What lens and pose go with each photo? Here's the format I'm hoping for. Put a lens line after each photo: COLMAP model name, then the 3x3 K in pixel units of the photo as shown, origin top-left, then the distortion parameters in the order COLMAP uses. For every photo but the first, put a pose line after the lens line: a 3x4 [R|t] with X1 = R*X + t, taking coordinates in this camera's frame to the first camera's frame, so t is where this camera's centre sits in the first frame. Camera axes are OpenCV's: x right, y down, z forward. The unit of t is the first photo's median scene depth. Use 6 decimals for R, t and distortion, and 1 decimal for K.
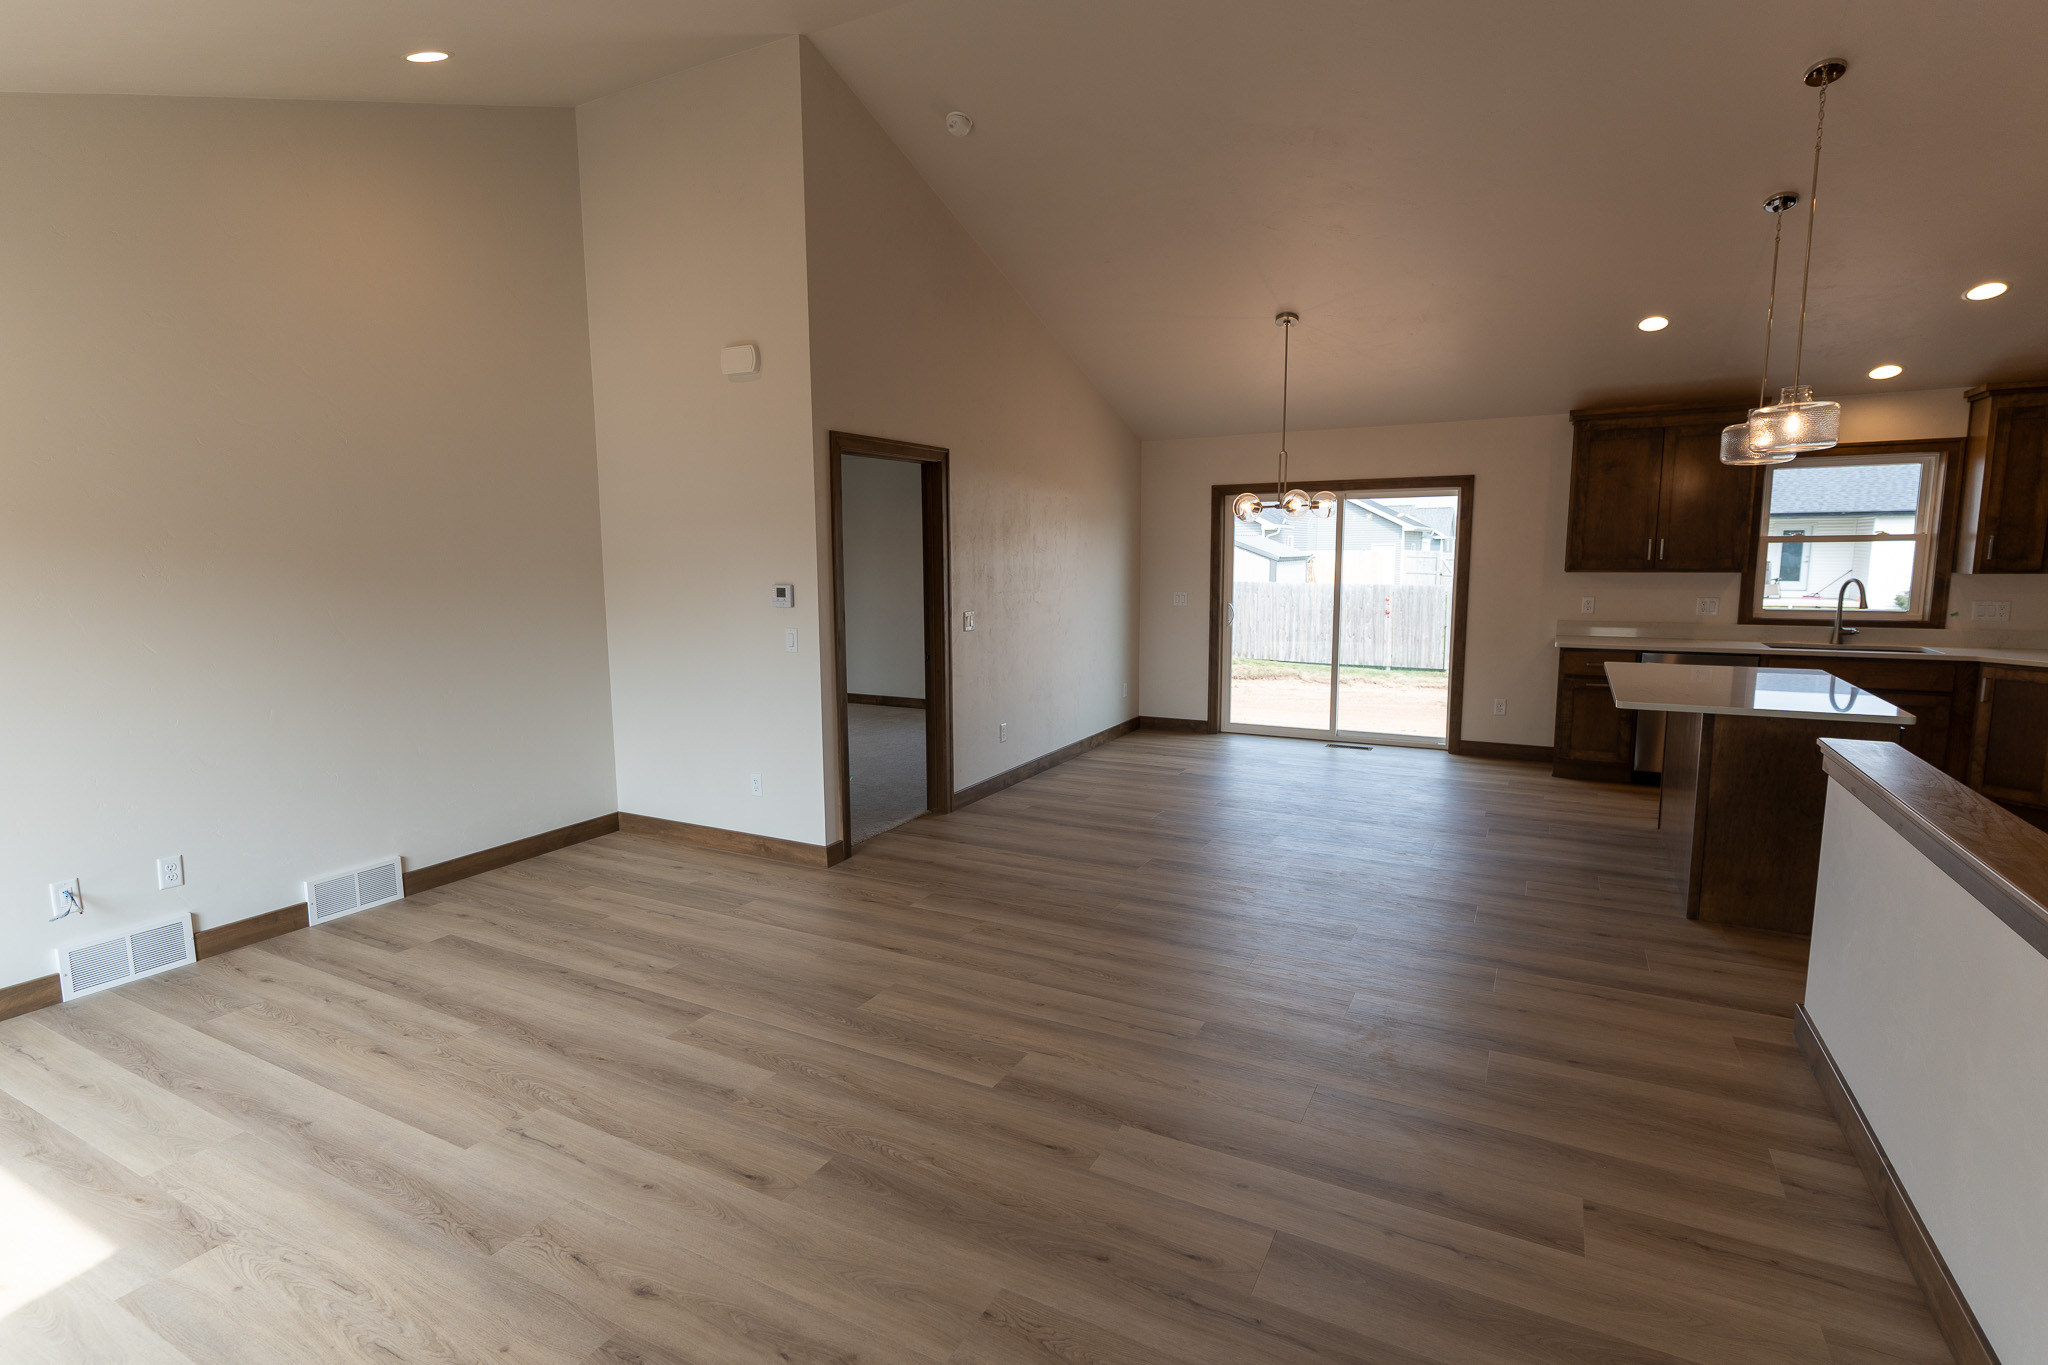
lens RADIAL K [[1000.1, 0, 1000.7], [0, 1000.1, 682.5], [0, 0, 1]] dist [0.000805, 0.001095]
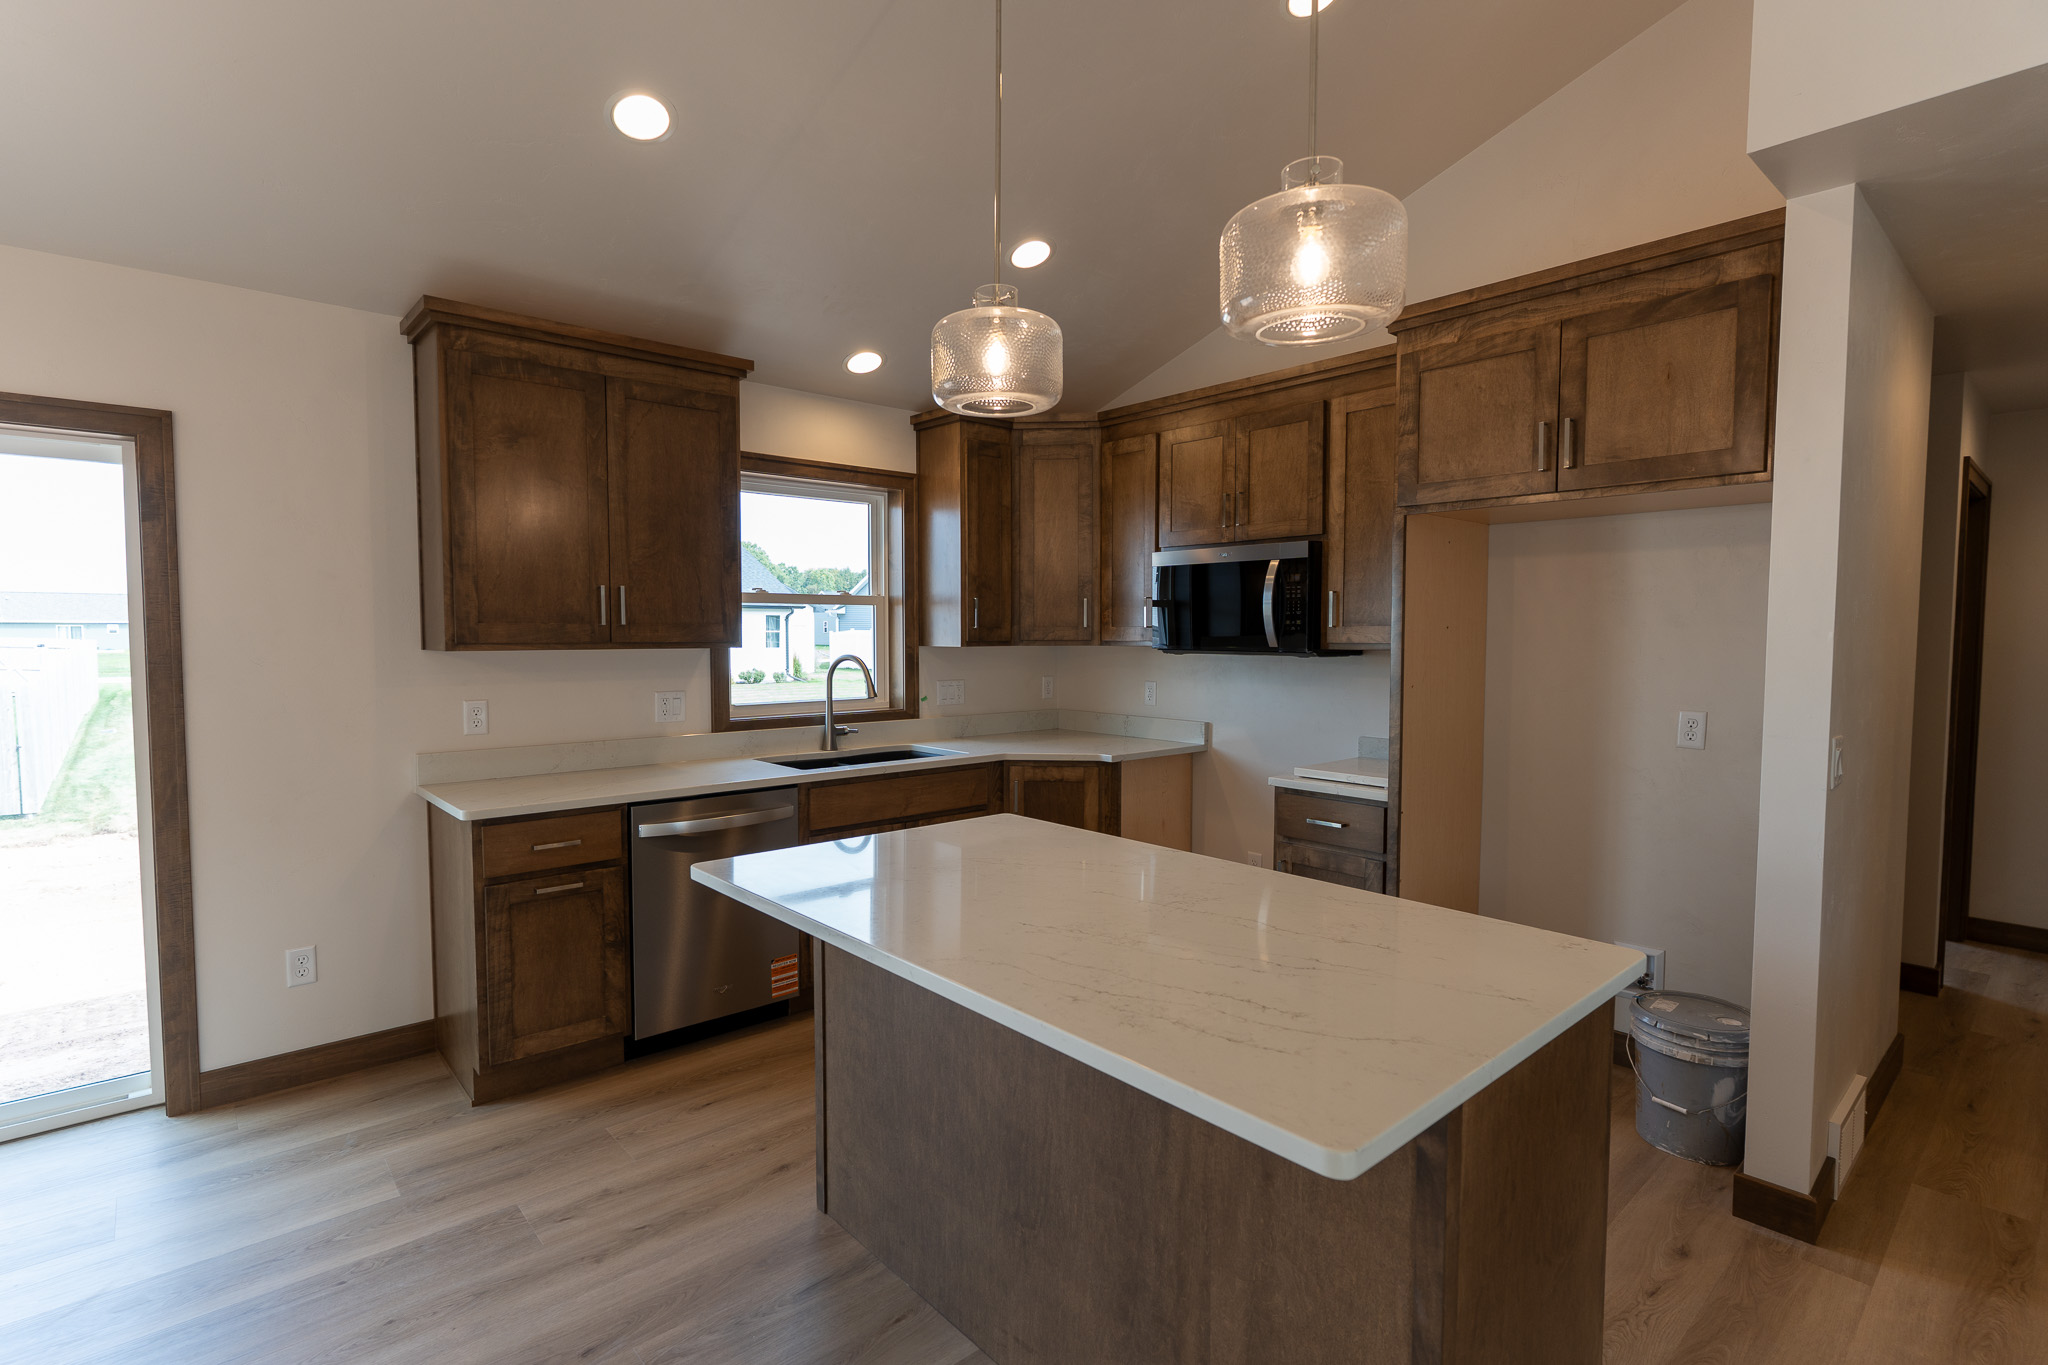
lens RADIAL K [[977.5, 0, 1009.9], [0, 977.5, 683.6], [0, 0, 1]] dist [0.002484, 0.000081]
pose [[0.338885, -0.039677, 0.939991, 0.338494], [0.119718, 0.992807, -0.001254, -0.093868], [-0.933180, 0.112959, 0.341198, 0.891914]]
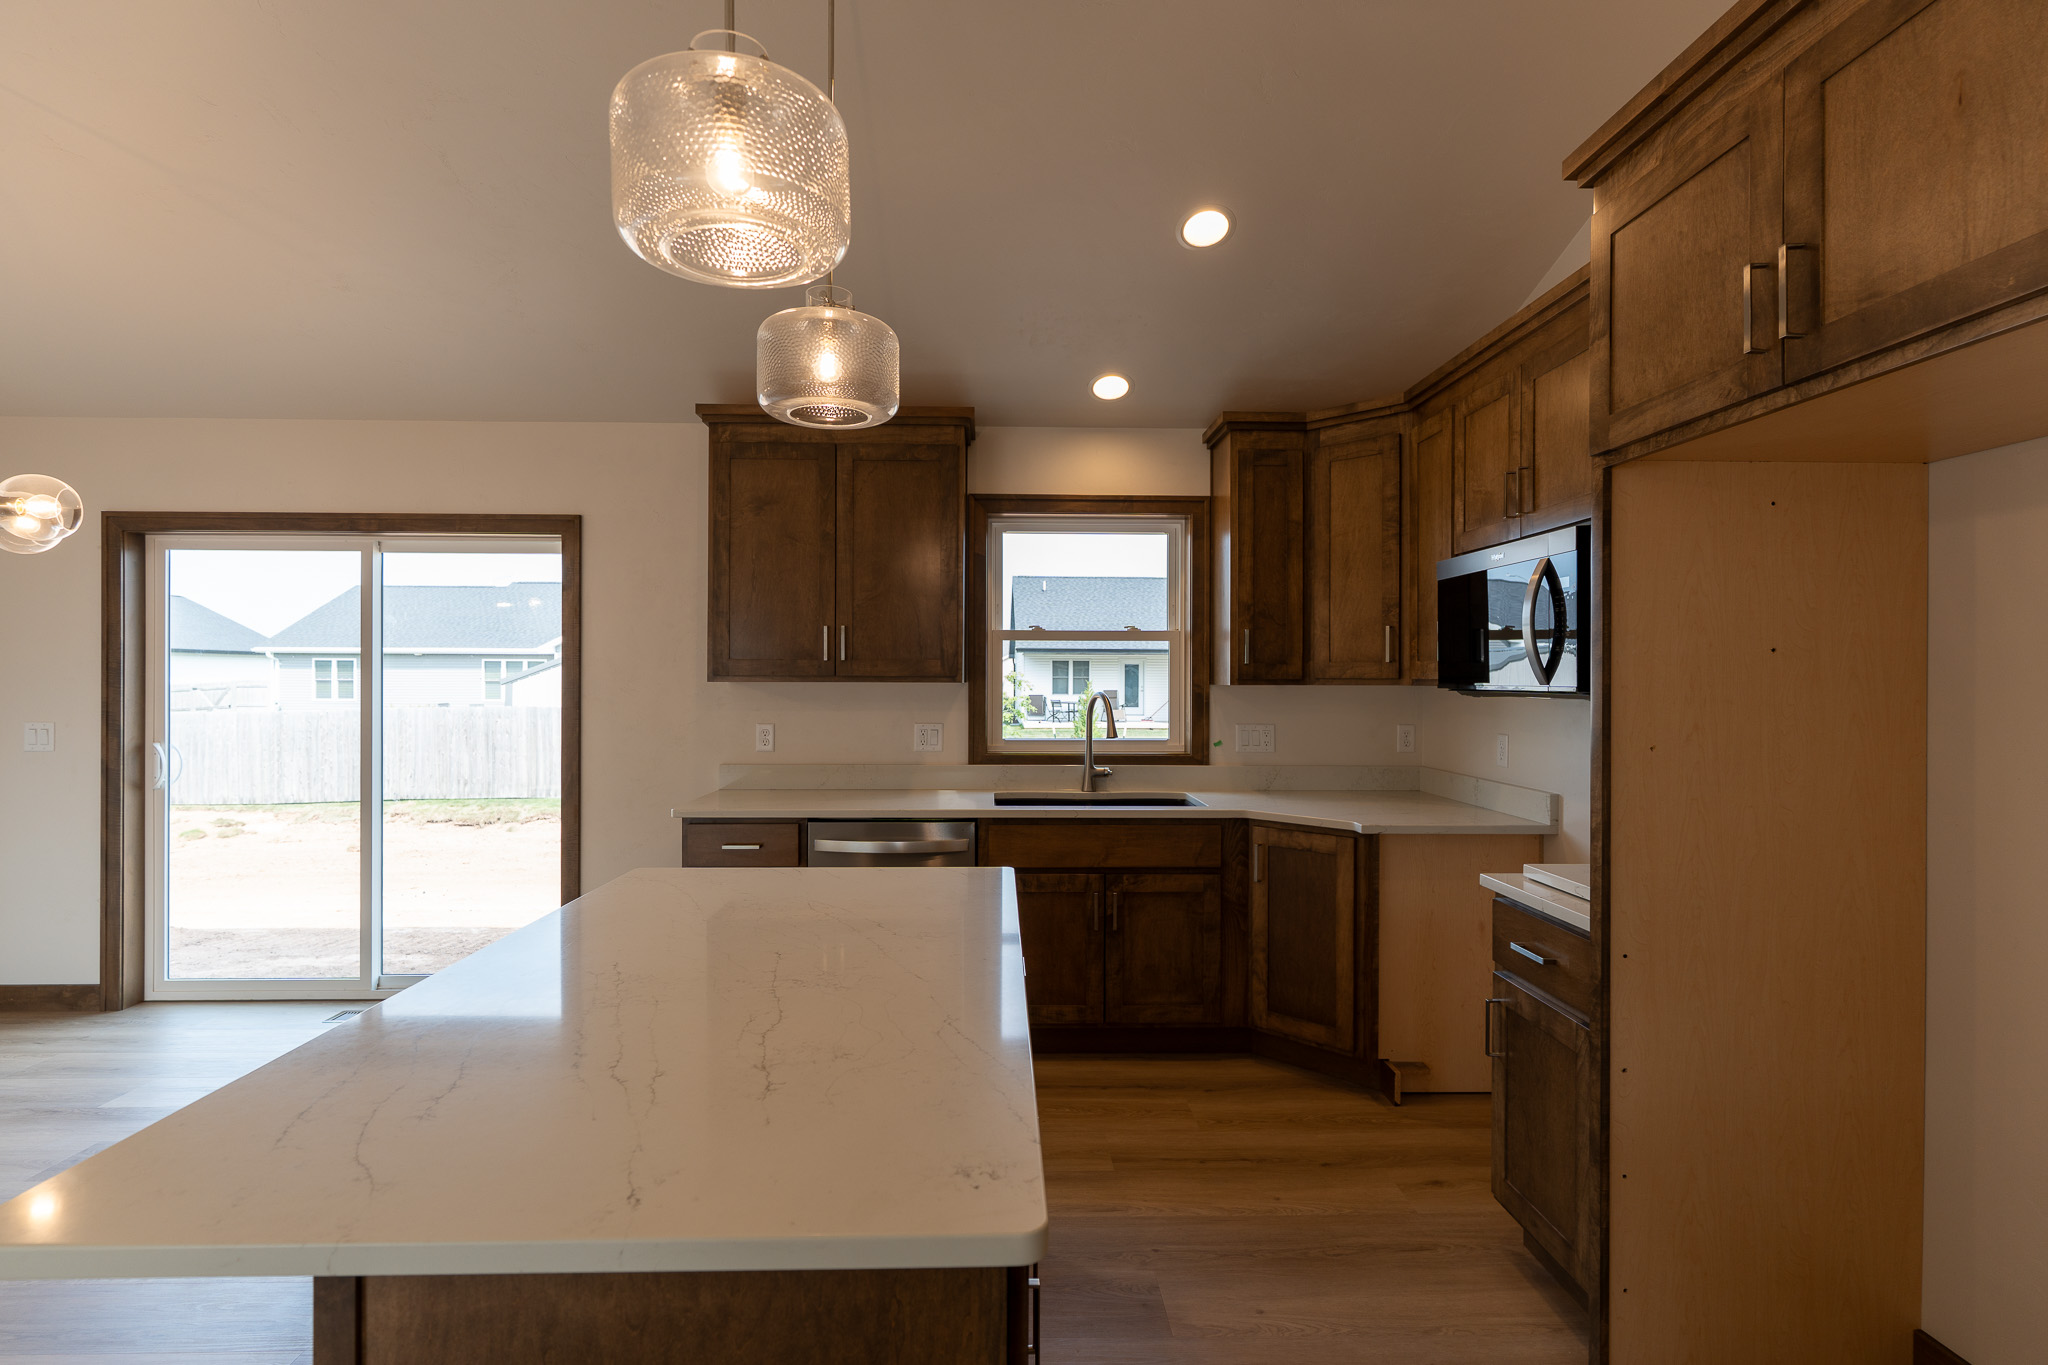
lens RADIAL K [[964.3, 0, 1014.7], [0, 964.3, 681.0], [0, 0, 1]] dist [0.001671, 0.000562]
pose [[0.862742, 0.011624, 0.505510, 0.642935], [0.054529, 0.991767, -0.115869, -0.054374], [-0.502695, 0.127530, 0.855005, 0.644112]]
